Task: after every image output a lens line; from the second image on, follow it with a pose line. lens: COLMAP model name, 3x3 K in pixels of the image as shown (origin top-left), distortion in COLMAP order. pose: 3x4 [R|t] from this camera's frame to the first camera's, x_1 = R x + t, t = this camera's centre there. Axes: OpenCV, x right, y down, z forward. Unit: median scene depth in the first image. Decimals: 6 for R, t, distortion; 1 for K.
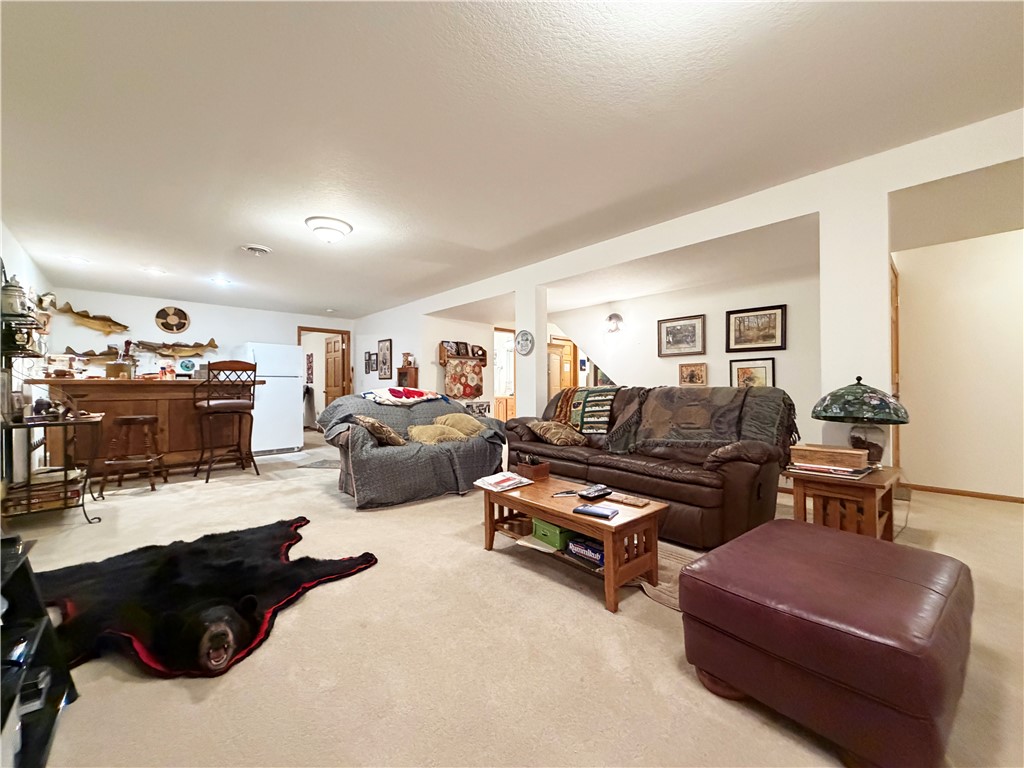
lens RADIAL K [[407.7, 0, 507.9], [0, 407.7, 385.0], [0, 0, 1]] dist [-0.002170, 0.000491]
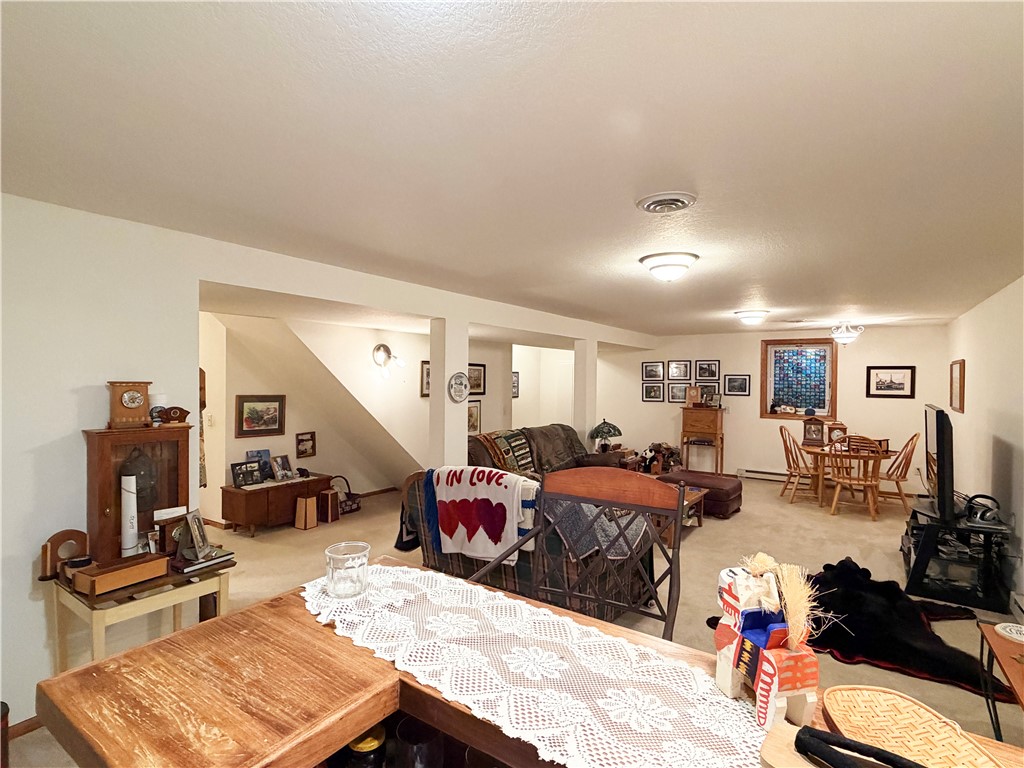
lens RADIAL K [[512.7, 0, 513.2], [0, 512.7, 383.2], [0, 0, 1]] dist [-0.002091, -0.000979]
pose [[-0.234898, -0.008432, 0.971983, -0.989486], [-0.020250, 0.999788, 0.003780, -0.117808], [-0.971809, -0.018795, -0.235019, 1.139567]]
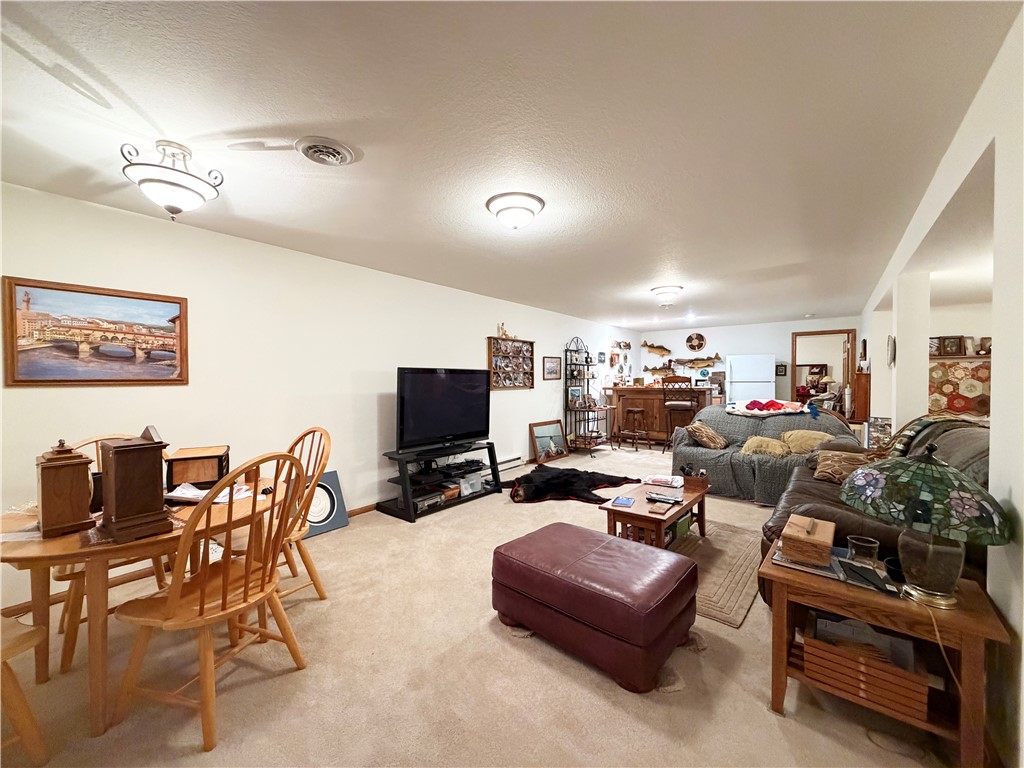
lens RADIAL K [[407.7, 0, 507.3], [0, 407.7, 381.5], [0, 0, 1]] dist [-0.002170, 0.000491]
pose [[0.150229, 0.010318, -0.988597, 0.710460], [0.014863, 0.999809, 0.012694, -0.066732], [0.988539, -0.016601, 0.150047, 0.161396]]
